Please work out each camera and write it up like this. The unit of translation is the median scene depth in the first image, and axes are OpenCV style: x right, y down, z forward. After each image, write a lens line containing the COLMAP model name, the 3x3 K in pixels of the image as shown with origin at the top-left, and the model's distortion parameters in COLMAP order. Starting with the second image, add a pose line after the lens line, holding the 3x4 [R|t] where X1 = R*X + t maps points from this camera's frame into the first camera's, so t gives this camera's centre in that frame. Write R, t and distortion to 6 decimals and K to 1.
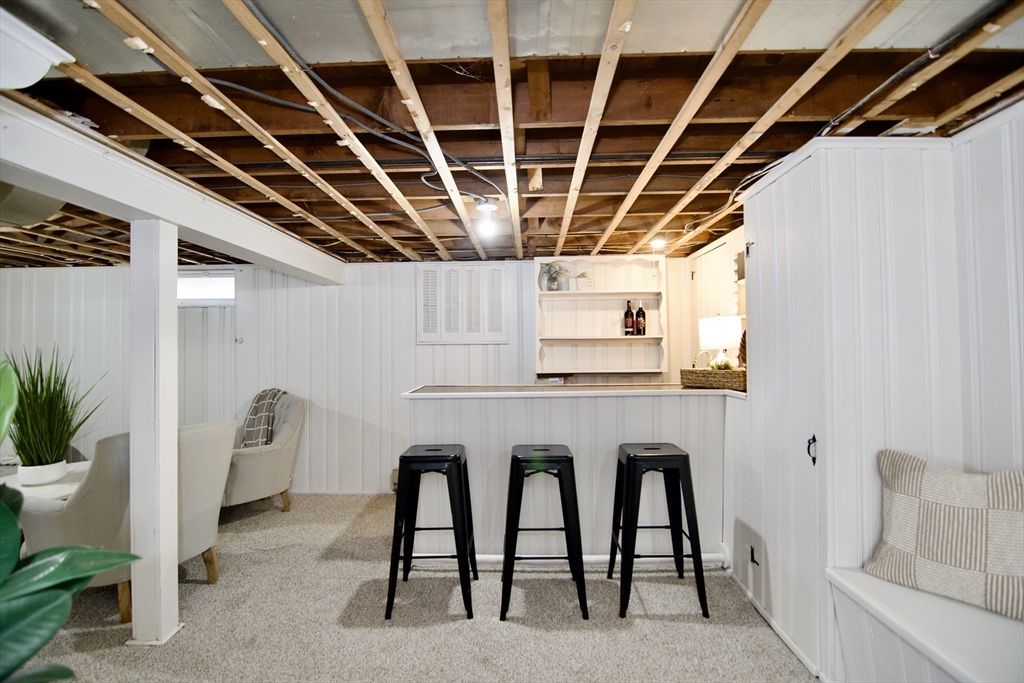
lens RADIAL K [[503.8, 0, 516.3], [0, 503.8, 338.1], [0, 0, 1]] dist [-0.007997, -0.007380]
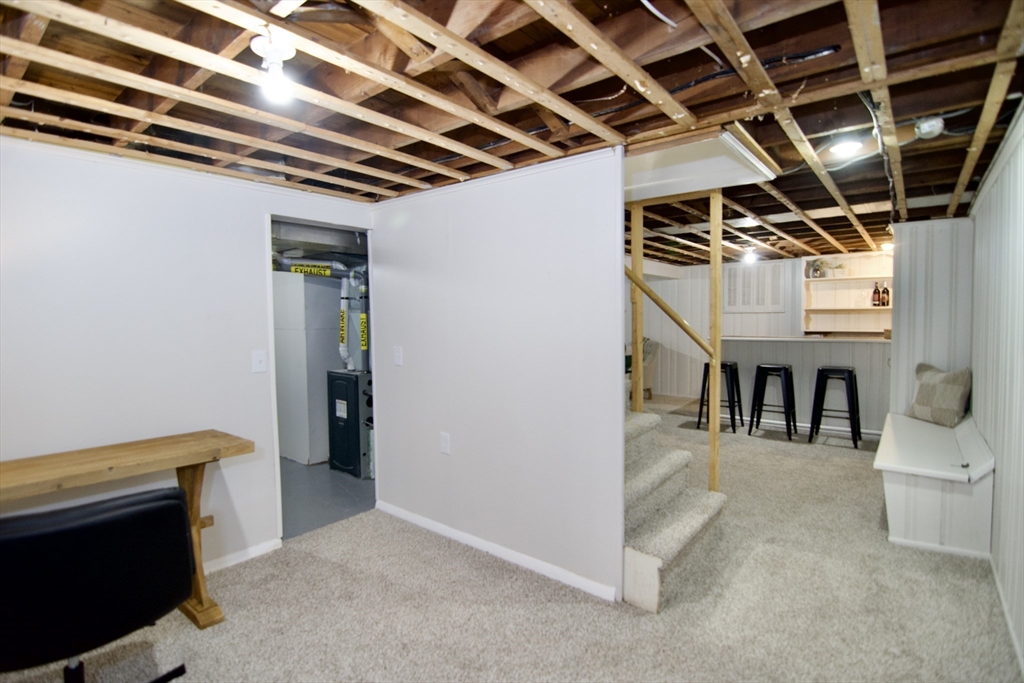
lens RADIAL K [[503.8, 0, 516.6], [0, 503.8, 340.7], [0, 0, 1]] dist [-0.007997, -0.007380]
pose [[0.801489, 0.032020, -0.597152, 0.258472], [0.014592, 0.997221, 0.073057, -0.027843], [0.597832, -0.067268, 0.798794, -0.774412]]
